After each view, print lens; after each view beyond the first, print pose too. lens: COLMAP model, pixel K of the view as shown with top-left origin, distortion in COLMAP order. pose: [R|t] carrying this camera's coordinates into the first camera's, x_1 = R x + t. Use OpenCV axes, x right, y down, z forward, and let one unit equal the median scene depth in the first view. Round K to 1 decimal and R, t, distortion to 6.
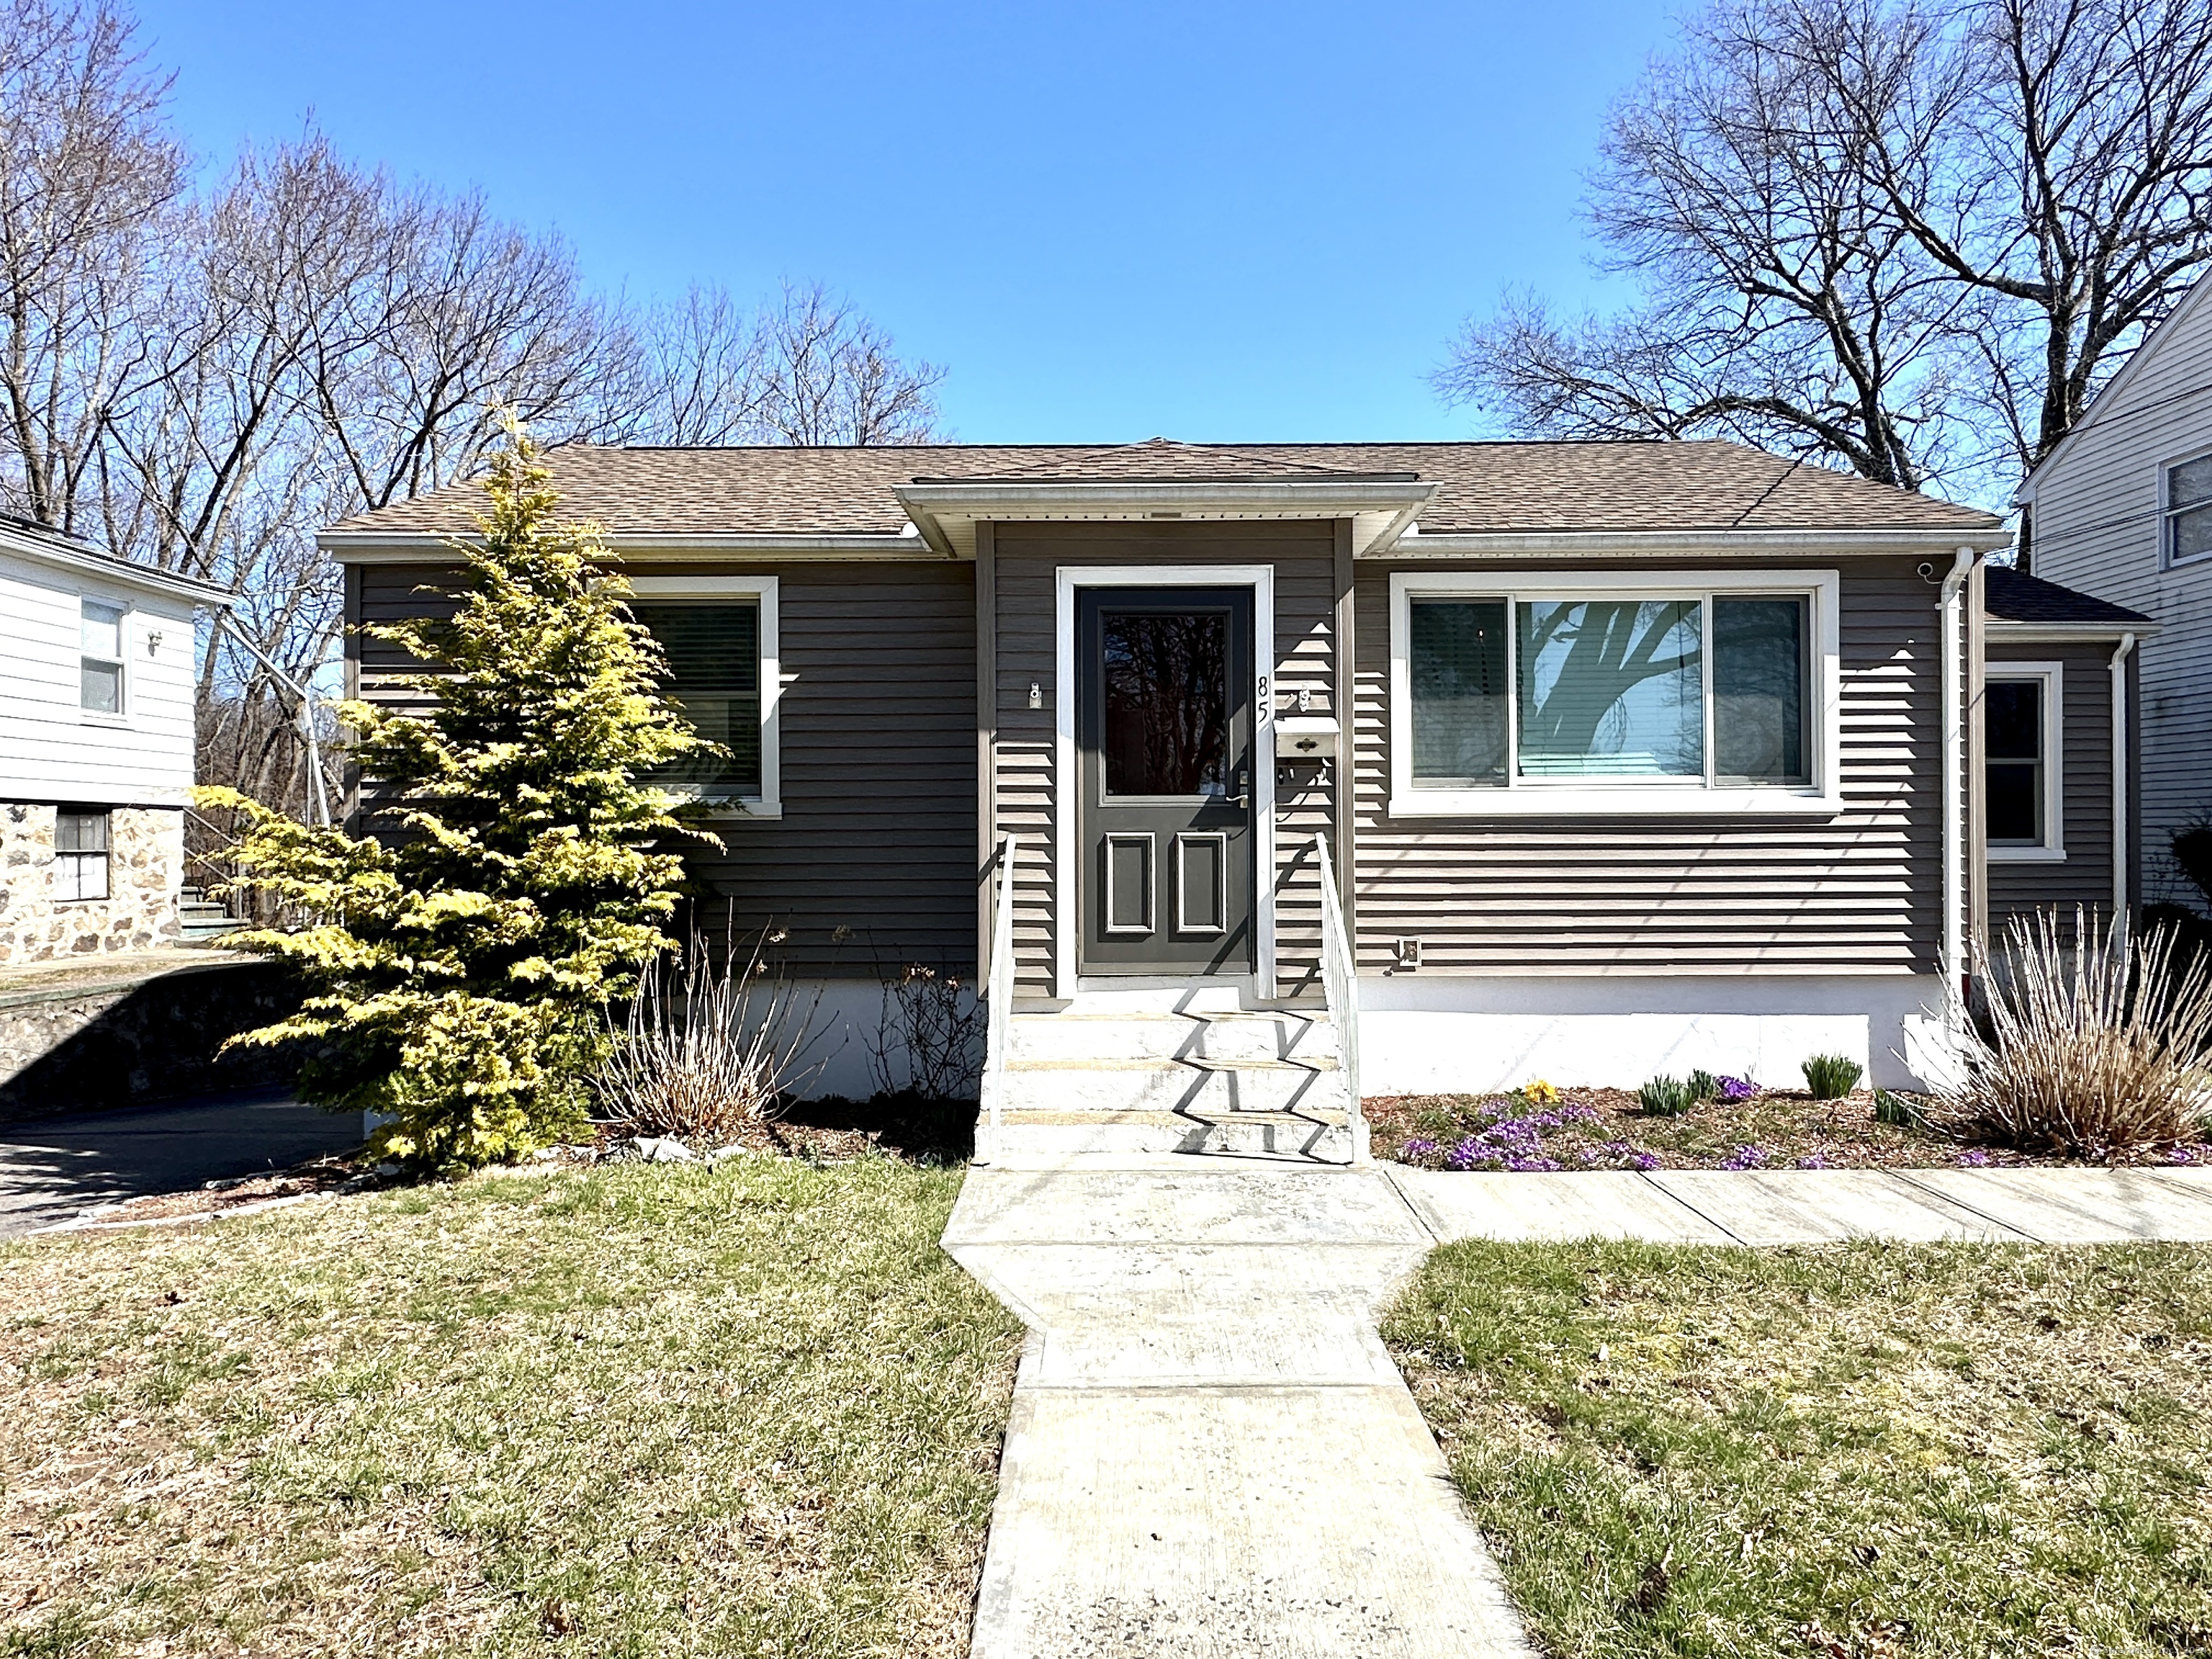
lens RADIAL K [[1333.9, 0, 1105.5], [0, 1333.9, 832.5], [0, 0, 1]] dist [0.003256, 0.001671]
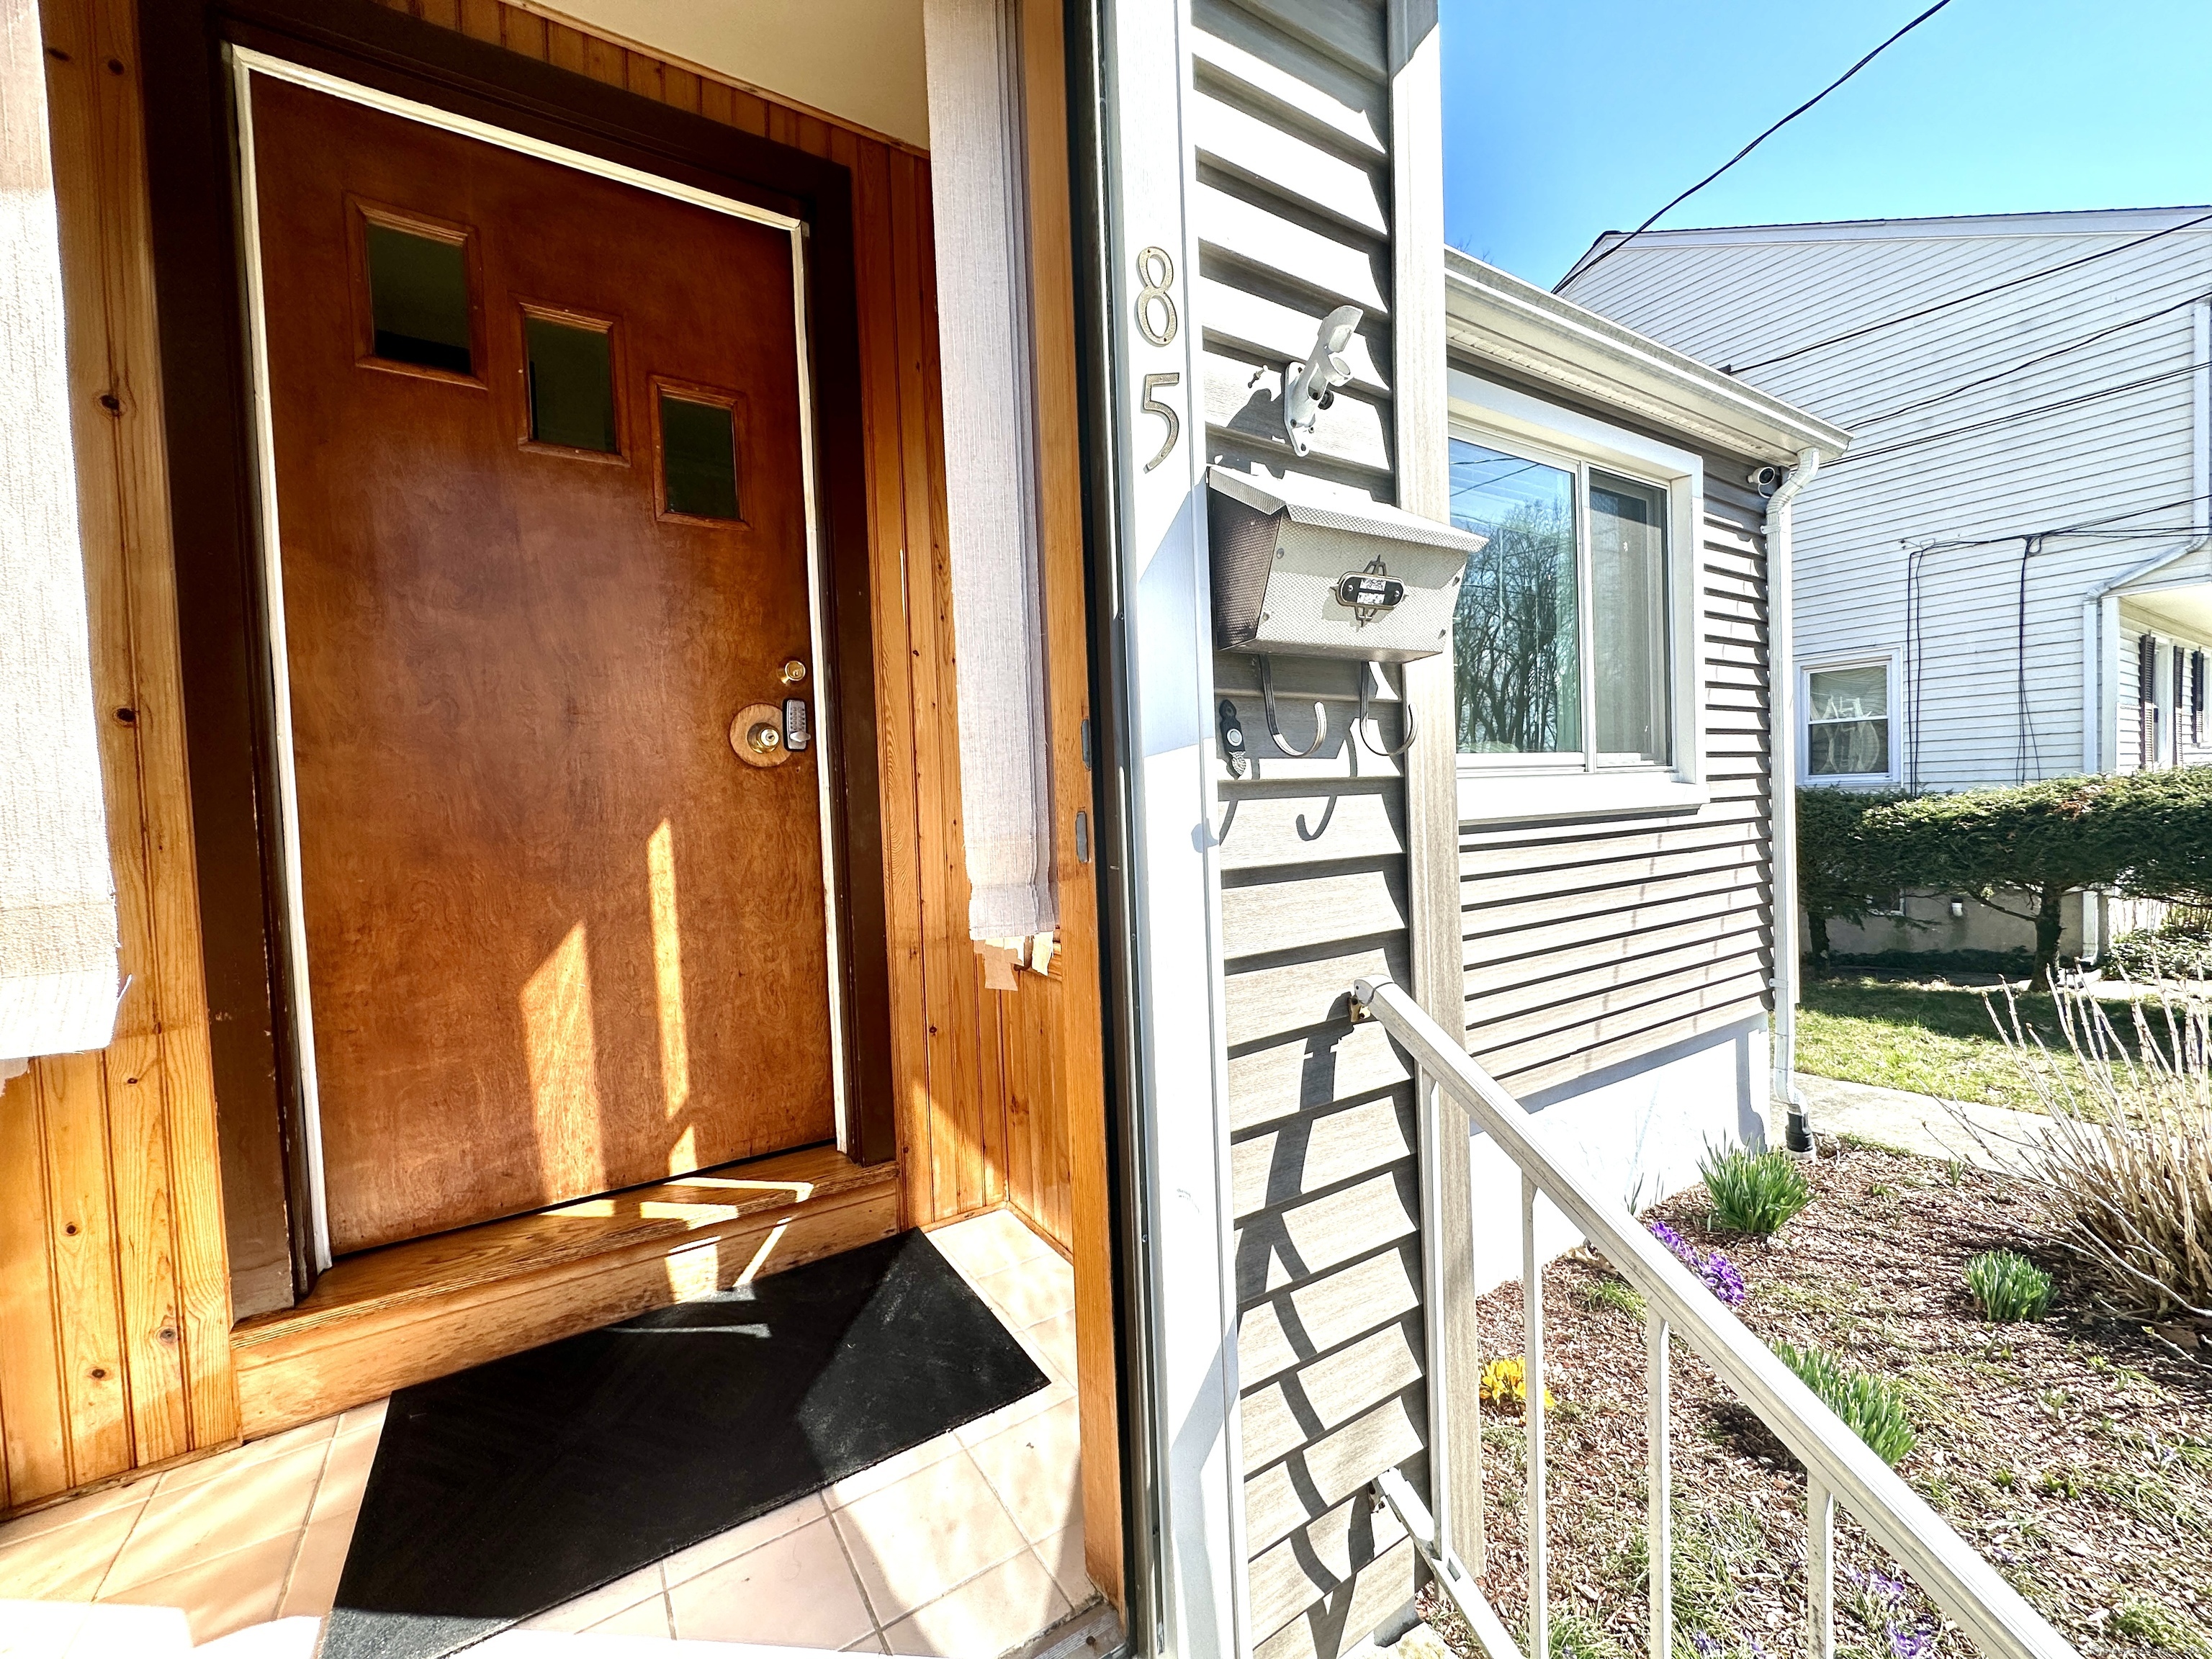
lens RADIAL K [[875.1, 0, 1111.2], [0, 875.1, 824.2], [0, 0, 1]] dist [-0.009866, -0.000074]
pose [[0.841869, -0.042672, 0.537992, 0.035706], [0.029686, 0.999021, 0.032786, -0.032683], [-0.538864, -0.011631, 0.842312, 0.889408]]
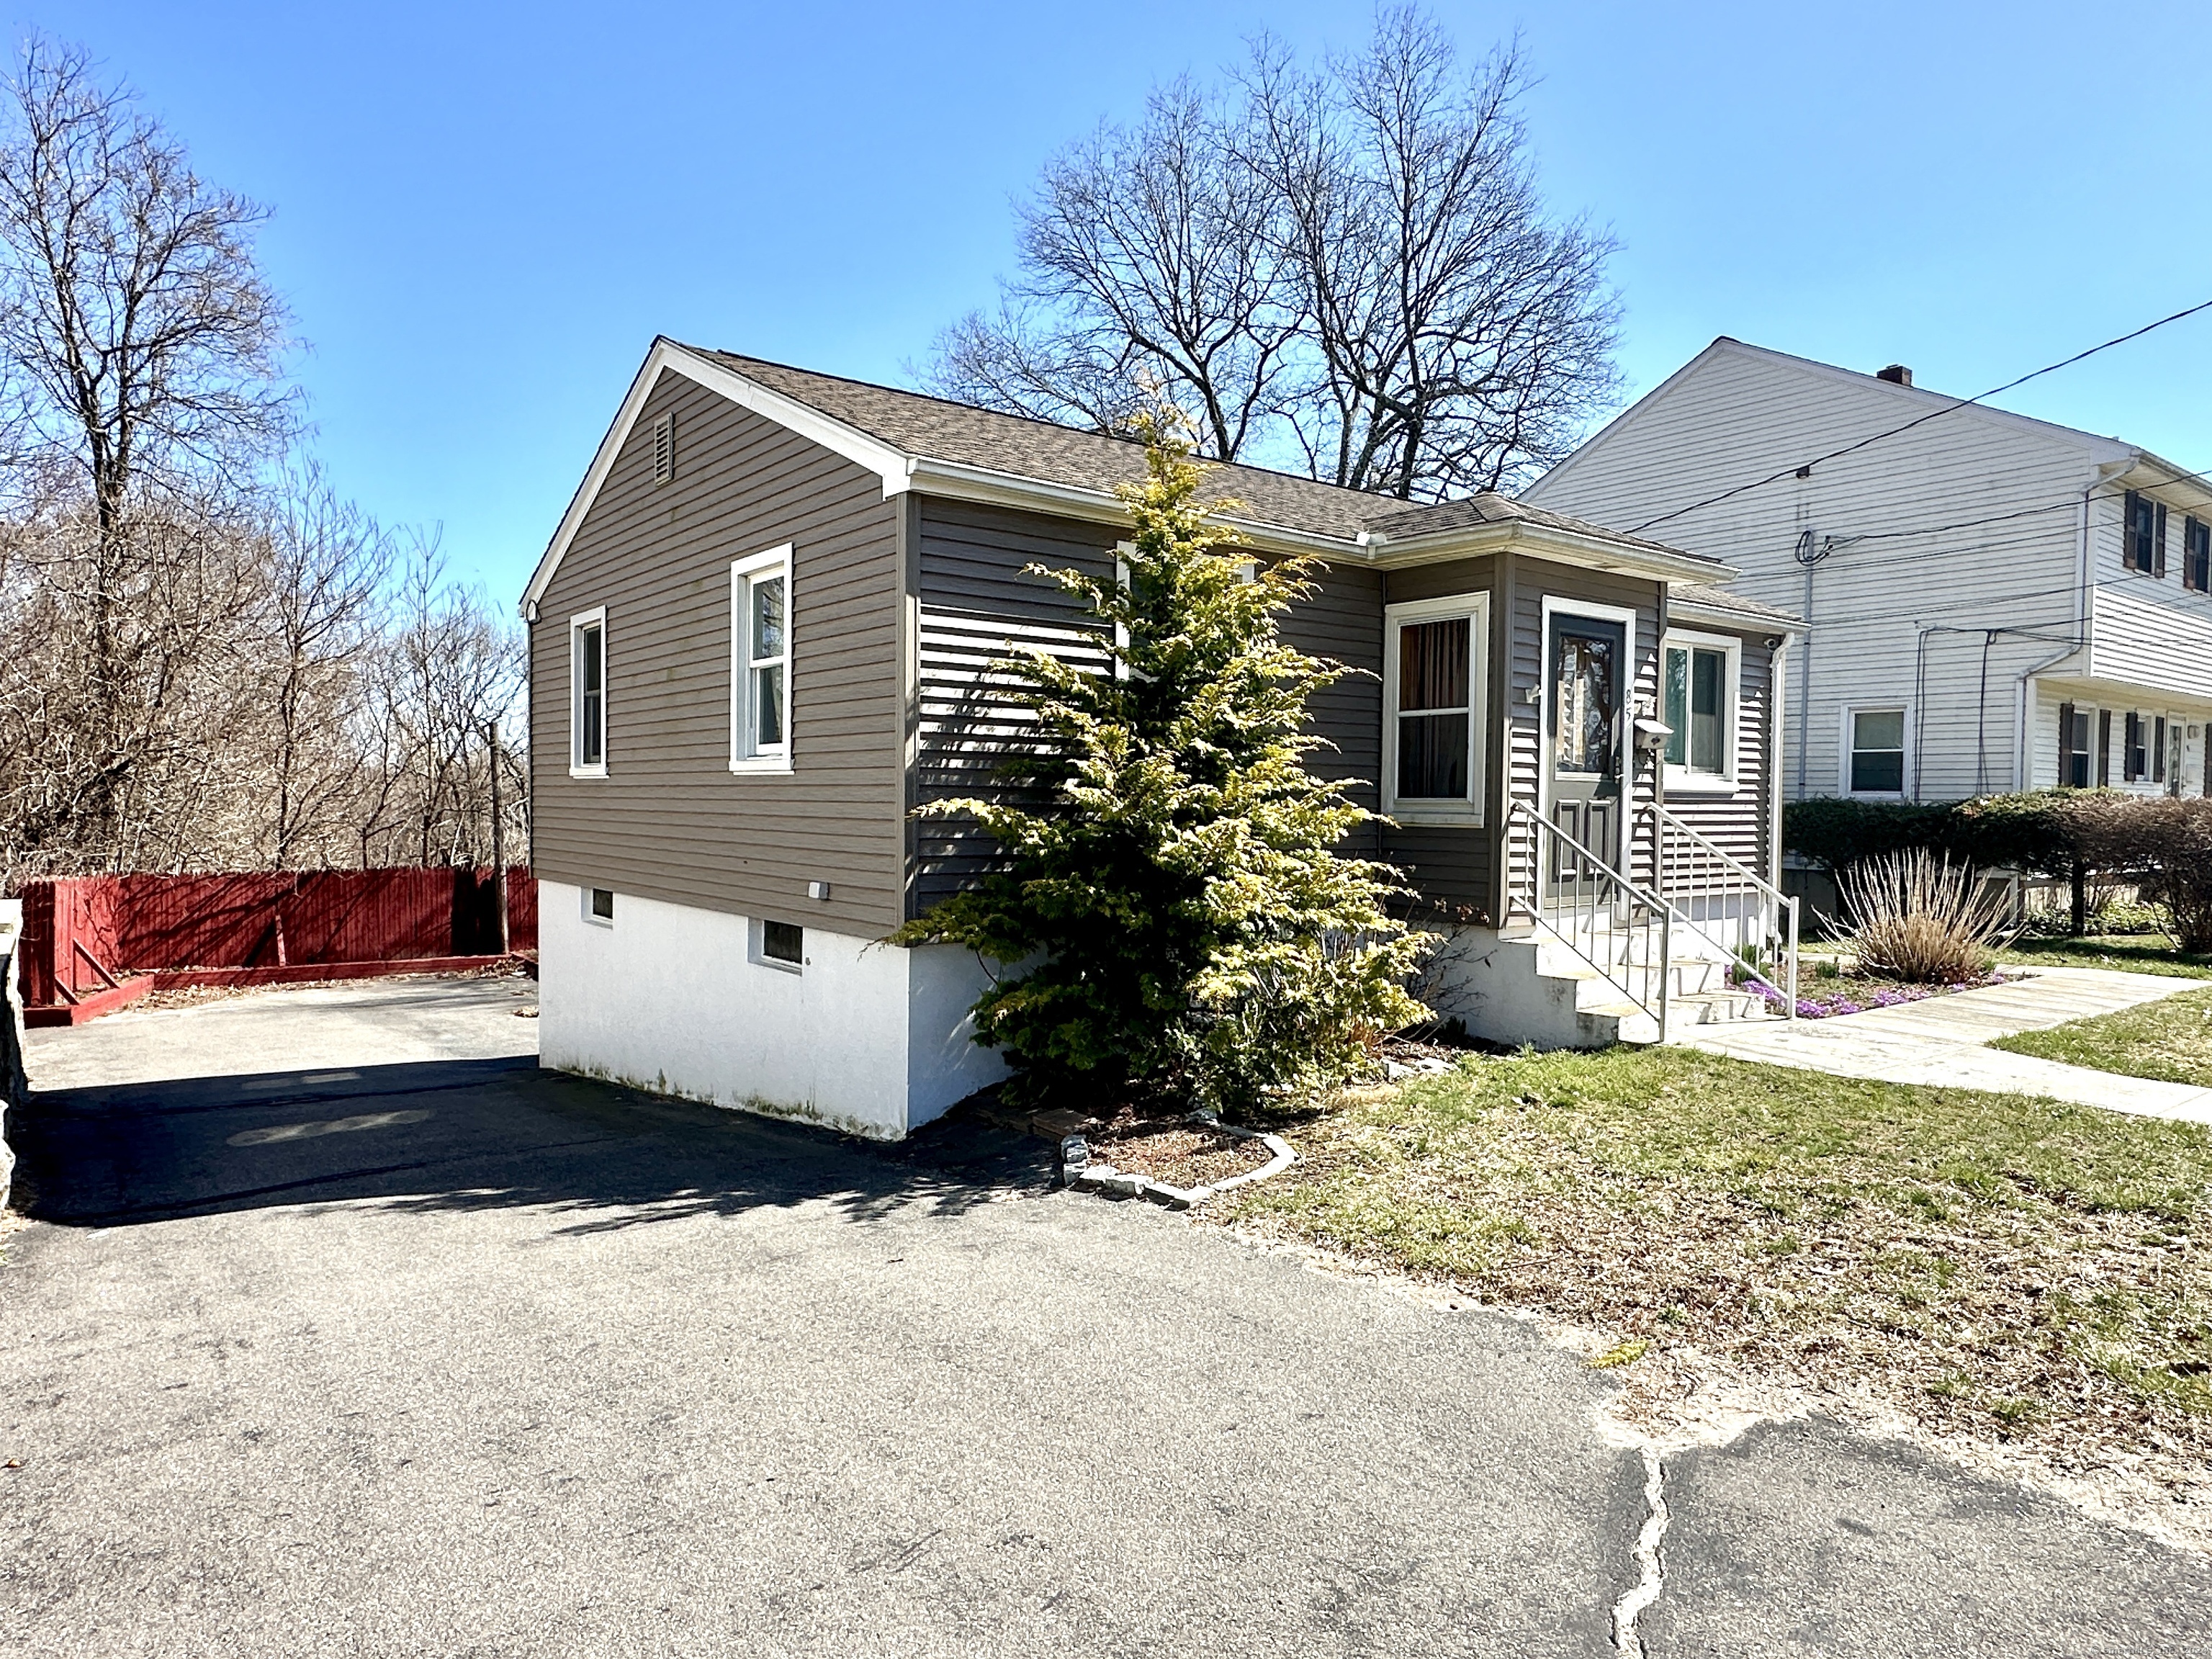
lens RADIAL K [[1333.9, 0, 1112.5], [0, 1333.9, 835.5], [0, 0, 1]] dist [0.003256, 0.001671]
pose [[0.788606, -0.004645, 0.614881, -1.164300], [-0.015170, 0.999520, 0.027006, 0.006405], [-0.614711, -0.030625, 0.788158, 0.227988]]
